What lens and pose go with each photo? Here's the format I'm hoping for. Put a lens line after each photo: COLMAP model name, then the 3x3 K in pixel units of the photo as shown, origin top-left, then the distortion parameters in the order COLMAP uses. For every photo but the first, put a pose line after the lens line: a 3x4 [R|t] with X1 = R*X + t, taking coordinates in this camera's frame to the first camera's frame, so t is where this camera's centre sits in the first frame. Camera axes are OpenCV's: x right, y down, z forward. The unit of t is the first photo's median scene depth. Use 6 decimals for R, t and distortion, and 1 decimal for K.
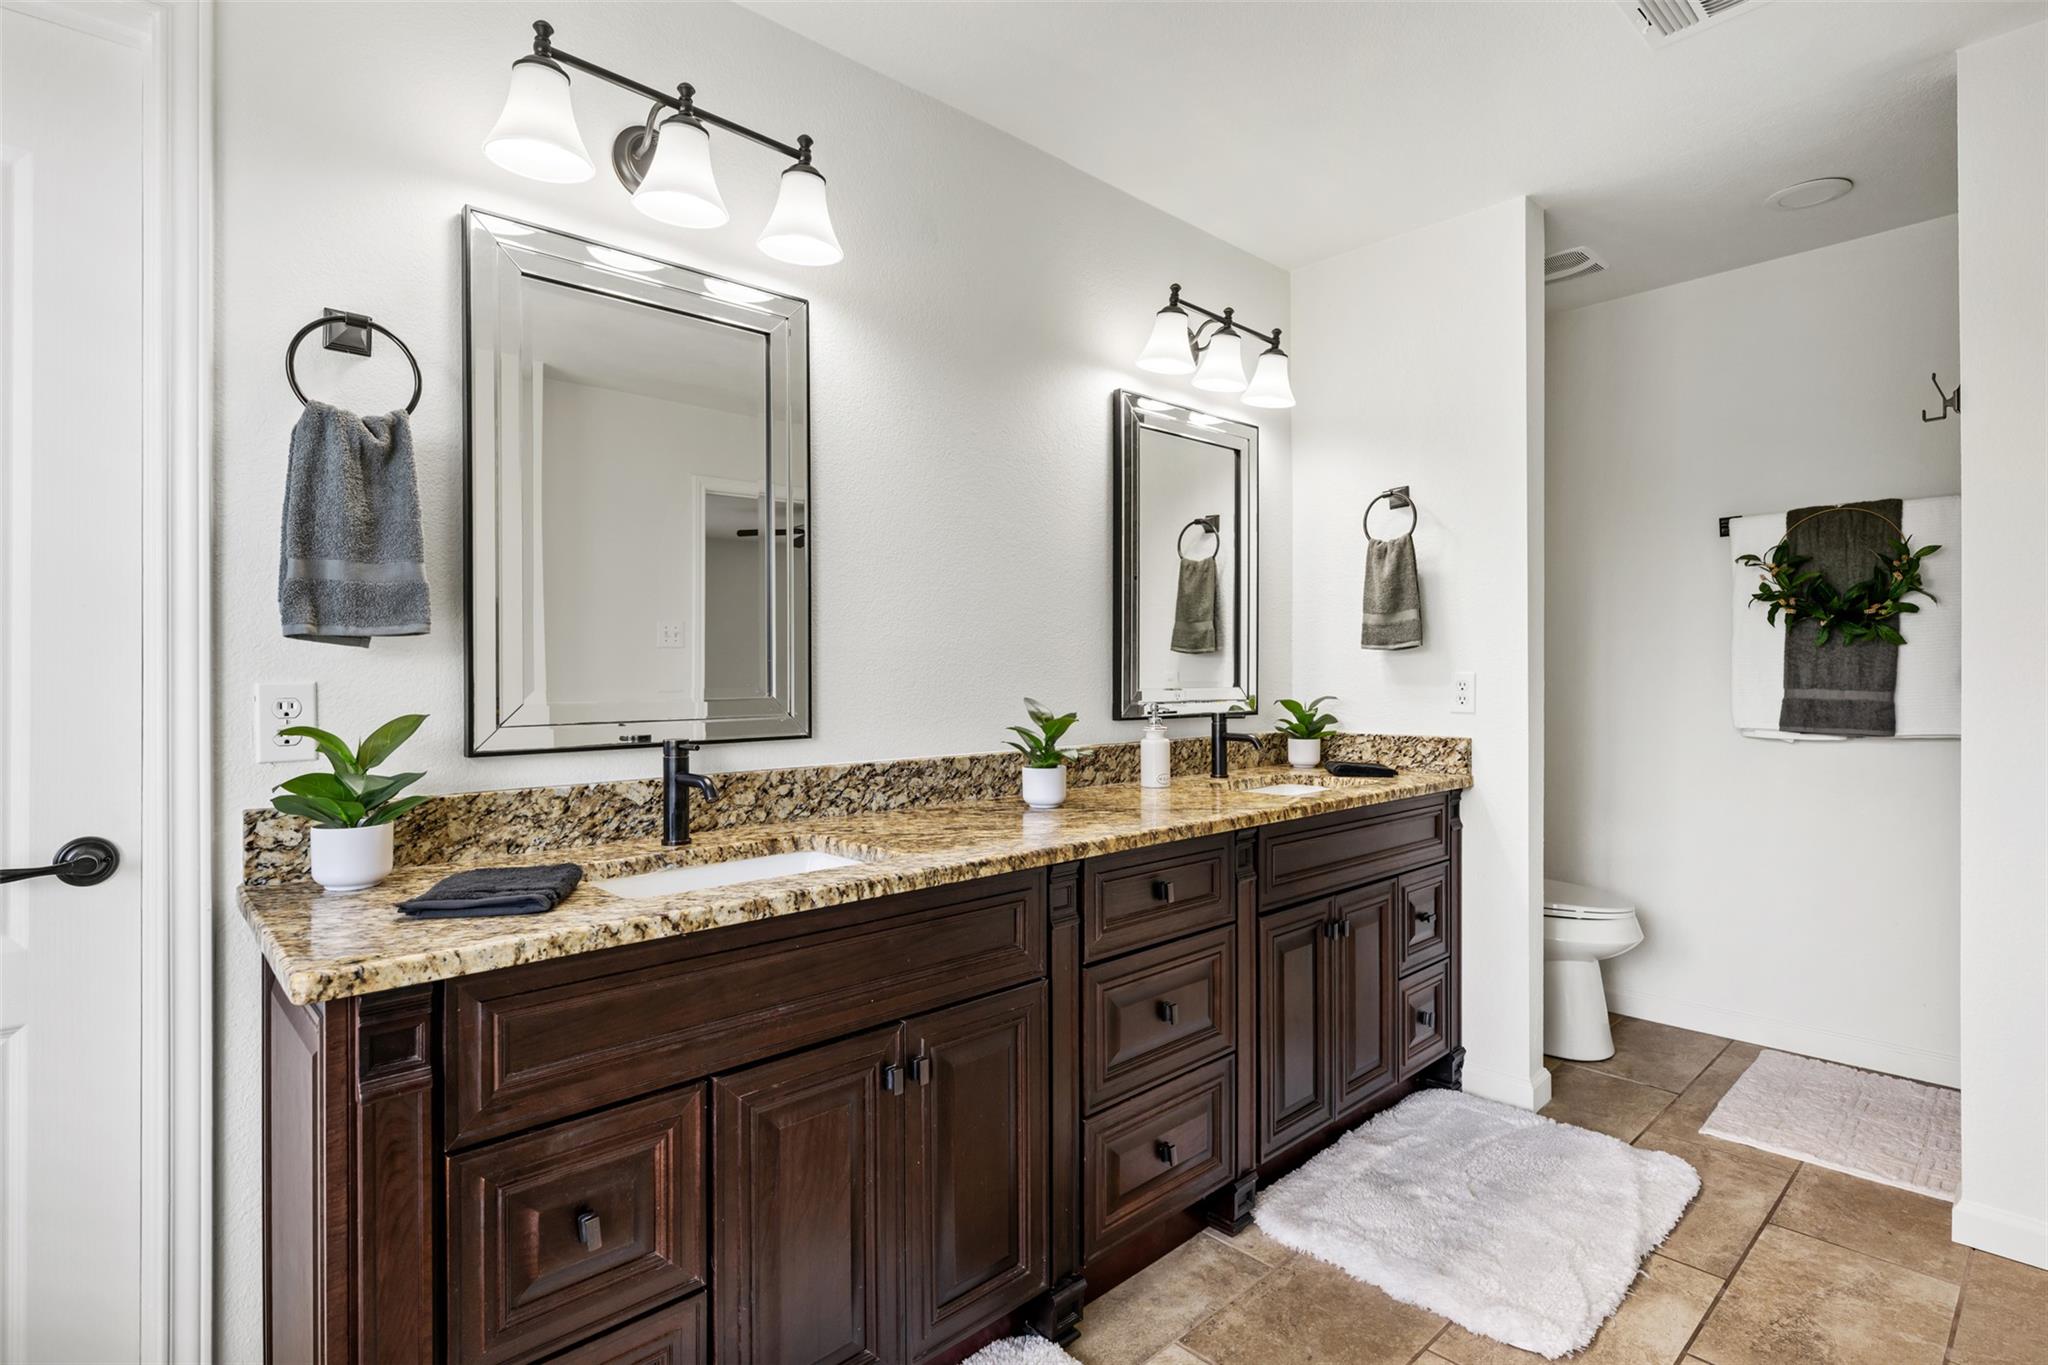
lens RADIAL K [[996.7, 0, 1021.5], [0, 996.7, 669.6], [0, 0, 1]] dist [-0.001283, -0.000204]
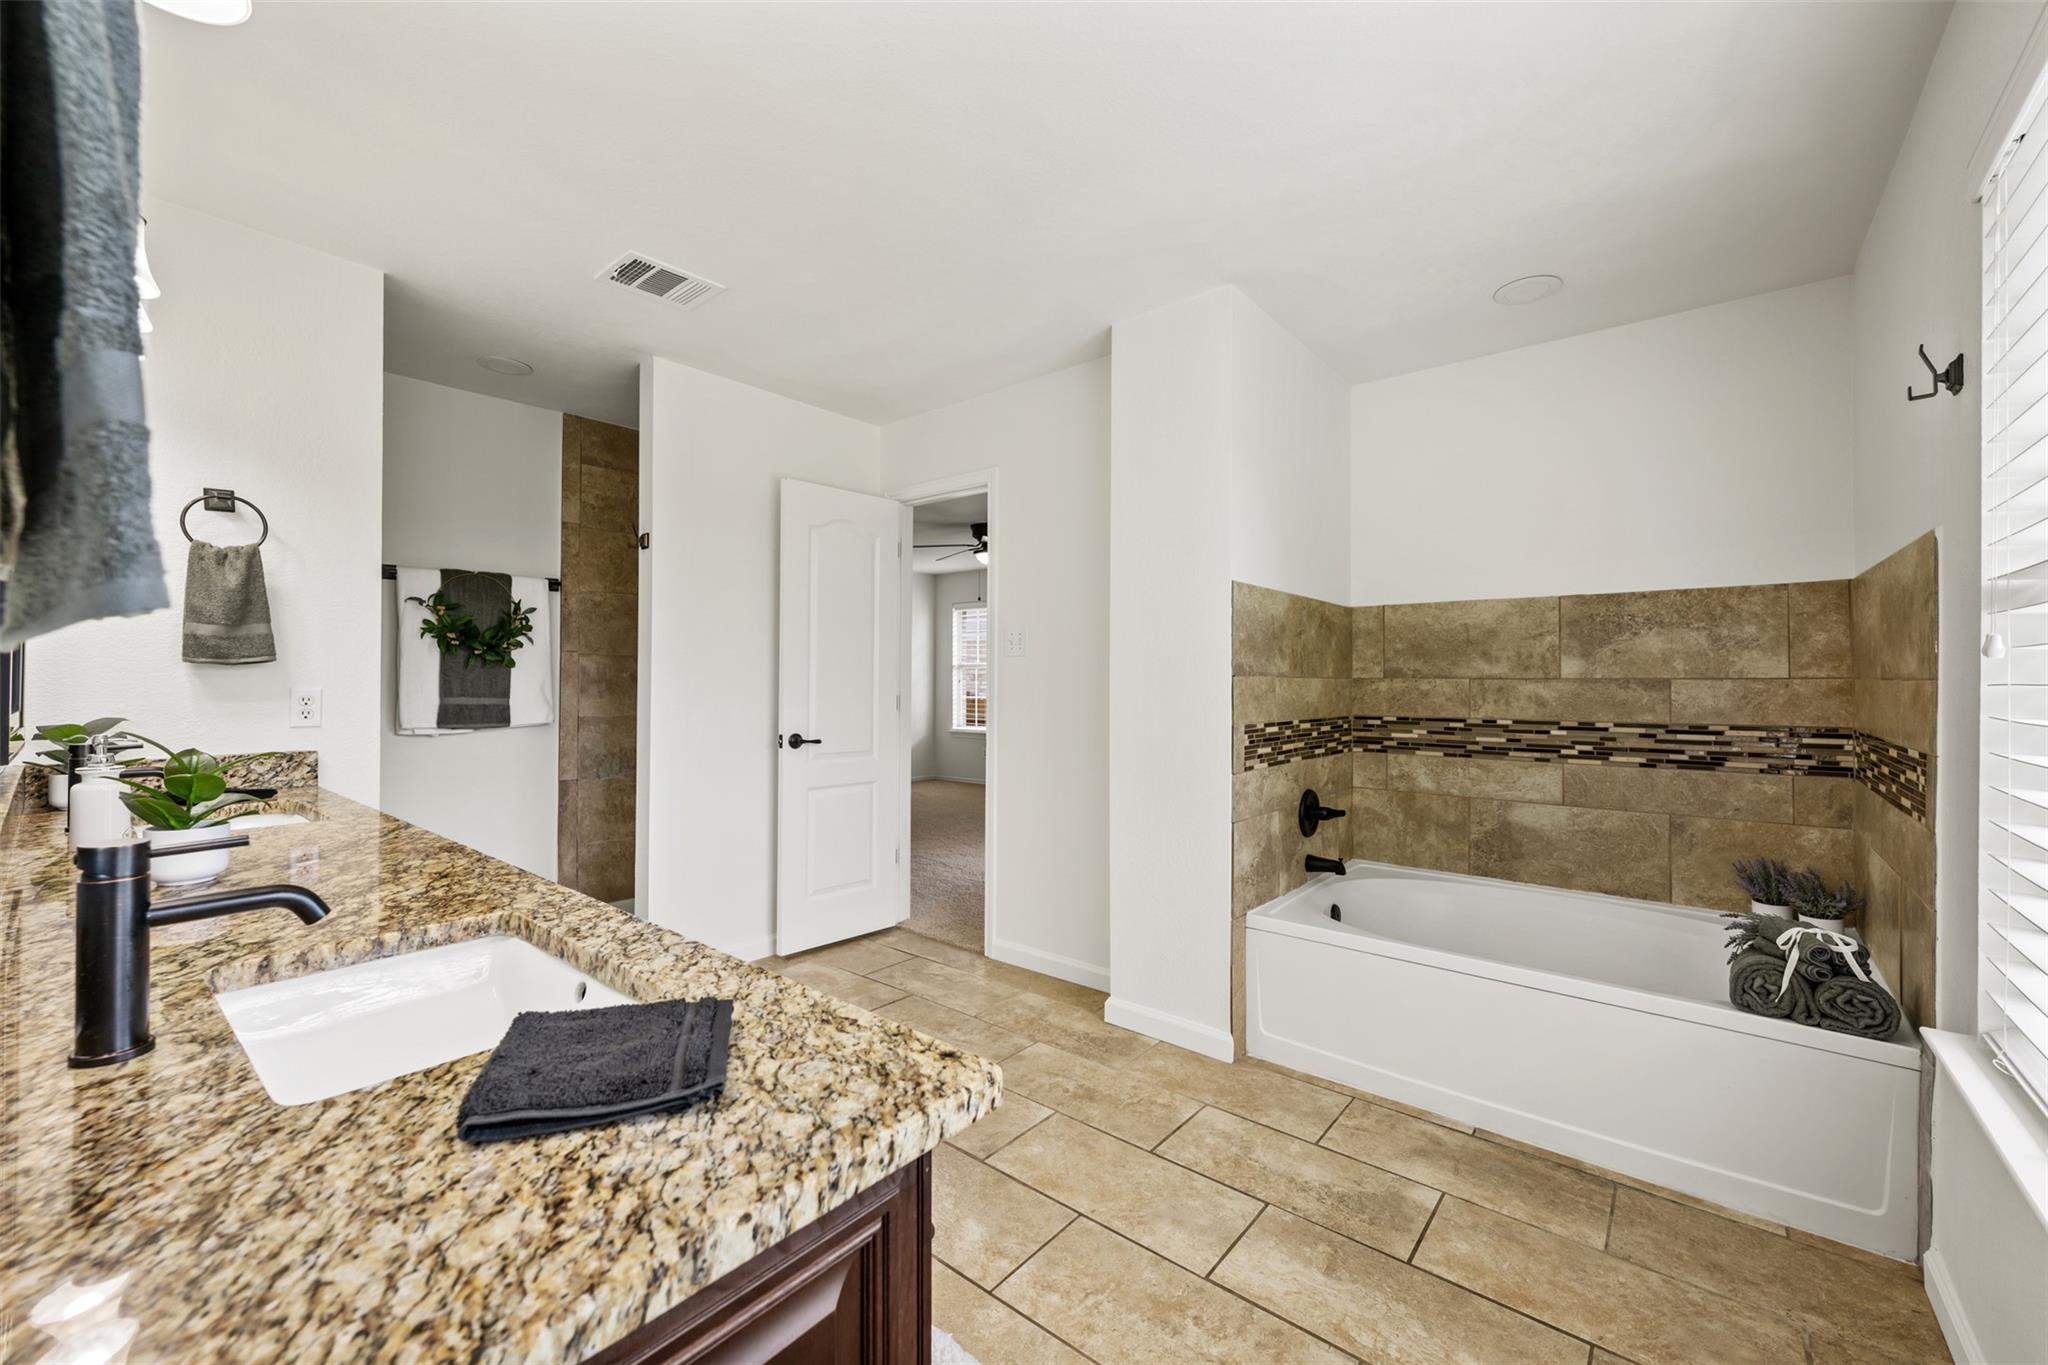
lens RADIAL K [[809.2, 0, 1024.0], [0, 809.2, 682.5], [0, 0, 1]] dist [-0.001519, -0.000012]
pose [[-0.133670, -0.000617, 0.991026, -0.647839], [-0.006944, 0.999976, -0.000314, -0.010034], [-0.991002, -0.006924, -0.133671, 0.498629]]
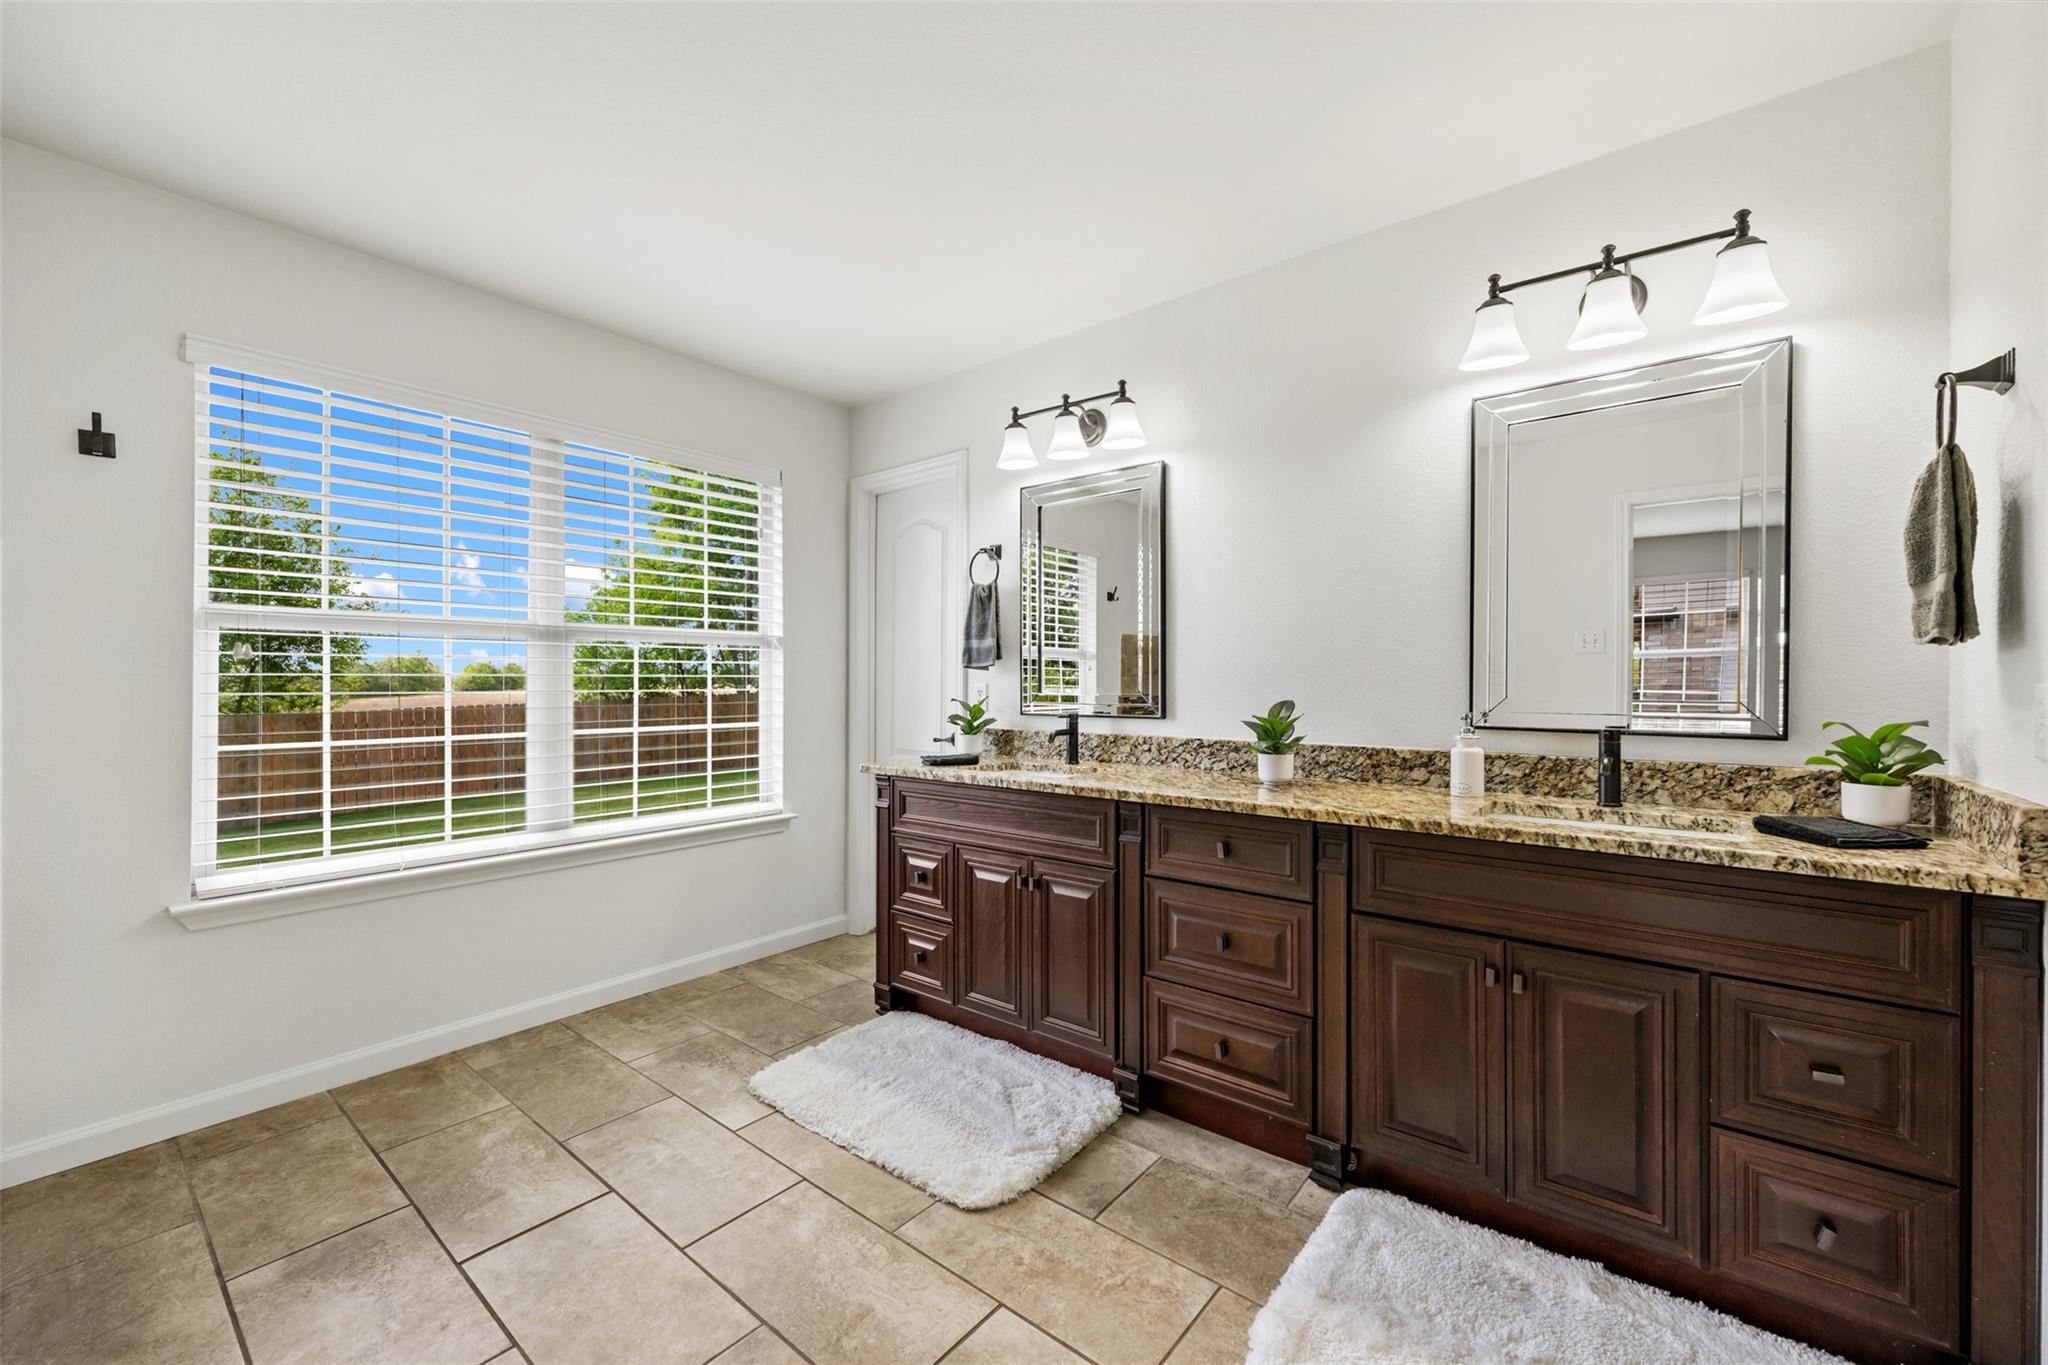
lens RADIAL K [[809.2, 0, 1024.0], [0, 809.2, 682.5], [0, 0, 1]] dist [-0.001519, -0.000012]
pose [[0.143946, 0.005834, -0.989568, 1.049535], [0.002757, 0.999976, 0.006297, -0.002677], [0.989582, -0.003635, 0.143926, 0.538633]]
